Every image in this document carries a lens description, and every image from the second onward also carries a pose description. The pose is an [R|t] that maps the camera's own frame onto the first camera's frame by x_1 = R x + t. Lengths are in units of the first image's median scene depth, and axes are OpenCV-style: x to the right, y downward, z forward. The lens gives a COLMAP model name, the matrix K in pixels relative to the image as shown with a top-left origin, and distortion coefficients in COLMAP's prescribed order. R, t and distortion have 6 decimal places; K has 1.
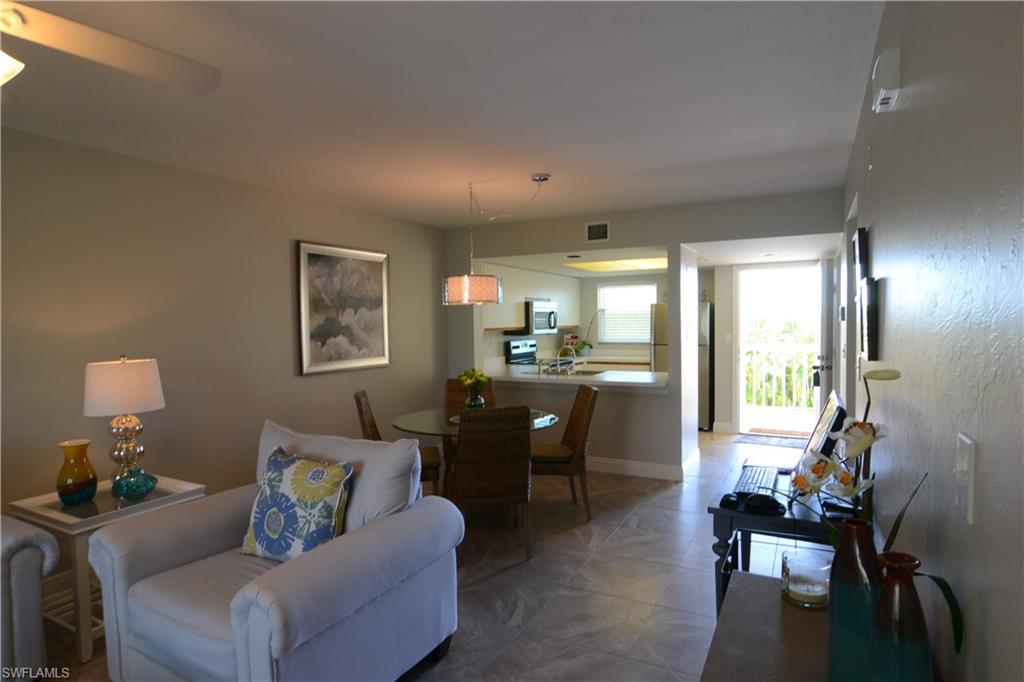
lens RADIAL K [[553.4, 0, 513.9], [0, 553.4, 341.1], [0, 0, 1]] dist [0.000718, 0.000214]
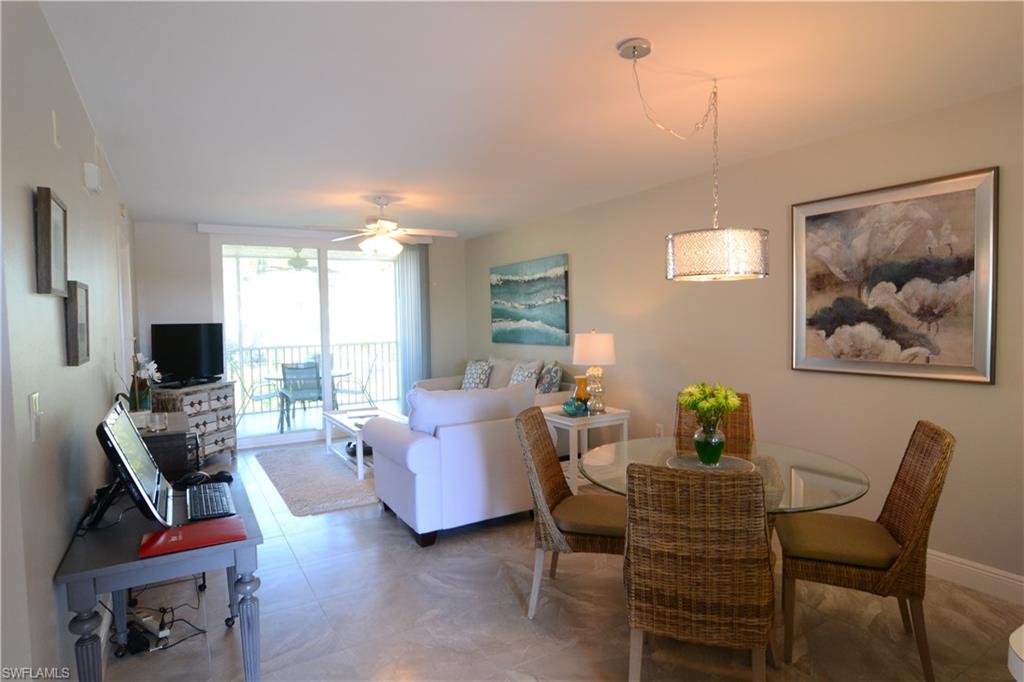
lens RADIAL K [[553.4, 0, 513.3], [0, 553.4, 343.2], [0, 0, 1]] dist [0.000718, 0.000214]
pose [[-0.491565, 0.056548, -0.869003, 0.495624], [-0.017715, 0.997034, 0.074900, -0.029198], [0.870661, 0.052213, -0.489105, 0.968222]]
